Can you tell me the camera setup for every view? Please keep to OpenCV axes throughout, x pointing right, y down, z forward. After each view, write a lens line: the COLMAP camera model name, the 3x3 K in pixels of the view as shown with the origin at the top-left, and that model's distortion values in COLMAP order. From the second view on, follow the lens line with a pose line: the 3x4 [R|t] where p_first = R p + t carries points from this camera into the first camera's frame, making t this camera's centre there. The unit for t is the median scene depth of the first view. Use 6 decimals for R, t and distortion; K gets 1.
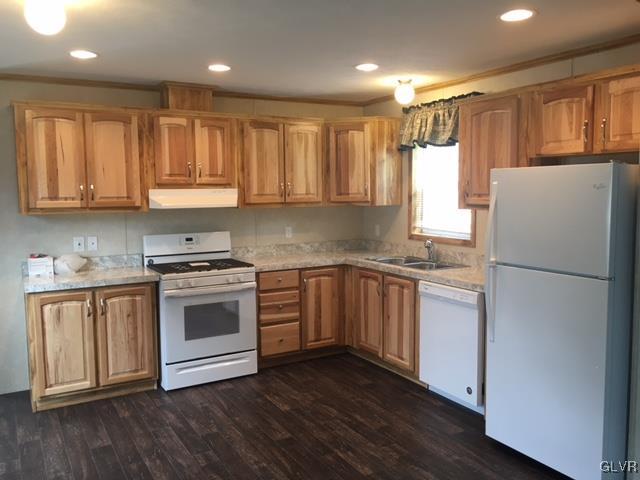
lens RADIAL K [[550.0, 0, 324.6], [0, 550.0, 236.8], [0, 0, 1]] dist [0.056495, -0.076749]
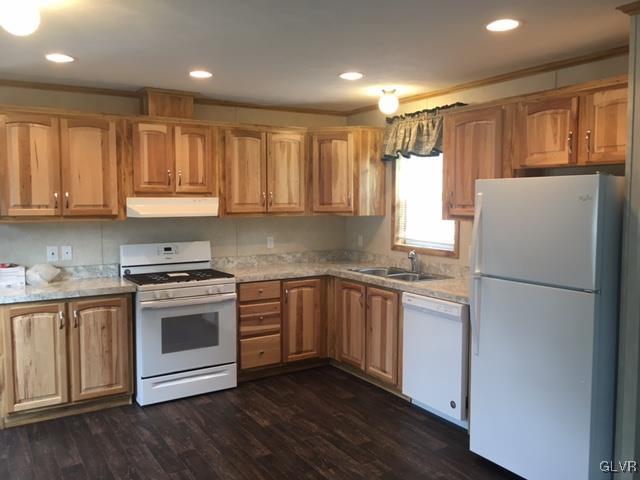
lens RADIAL K [[550.0, 0, 324.1], [0, 550.0, 235.2], [0, 0, 1]] dist [0.056495, -0.076749]
pose [[0.999478, 0.006396, 0.031681, -0.000522], [-0.005730, 0.999762, -0.021063, -0.000978], [-0.031808, 0.020870, 0.999276, 0.017819]]
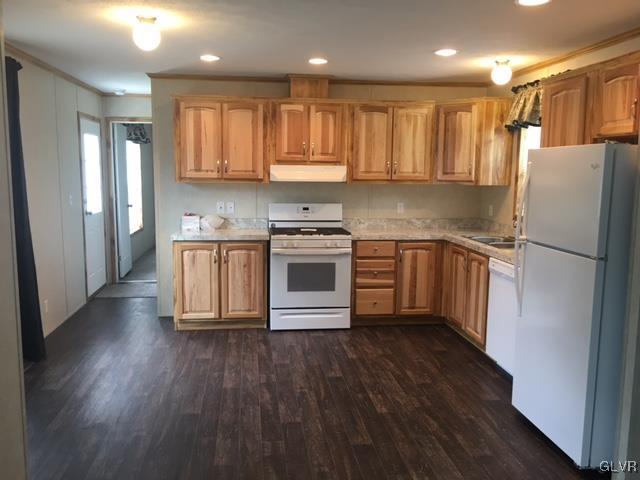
lens RADIAL K [[550.0, 0, 319.7], [0, 550.0, 238.0], [0, 0, 1]] dist [0.056495, -0.076749]
pose [[0.919830, 0.069442, -0.386122, 0.269479], [-0.055537, 0.997347, 0.047066, 0.011469], [0.388366, -0.021849, 0.921246, -0.077583]]
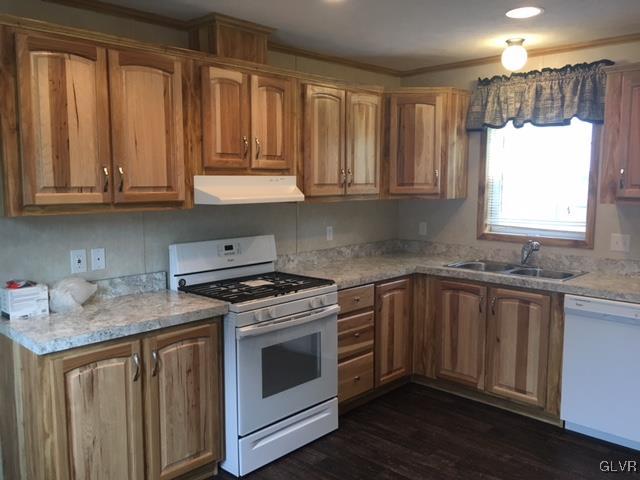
lens RADIAL K [[550.0, 0, 325.4], [0, 550.0, 236.5], [0, 0, 1]] dist [0.056495, -0.076749]
pose [[0.960127, -0.020003, 0.278847, -0.365823], [0.015665, 0.999719, 0.017777, -0.022540], [-0.279125, -0.012700, 0.960171, 0.329595]]
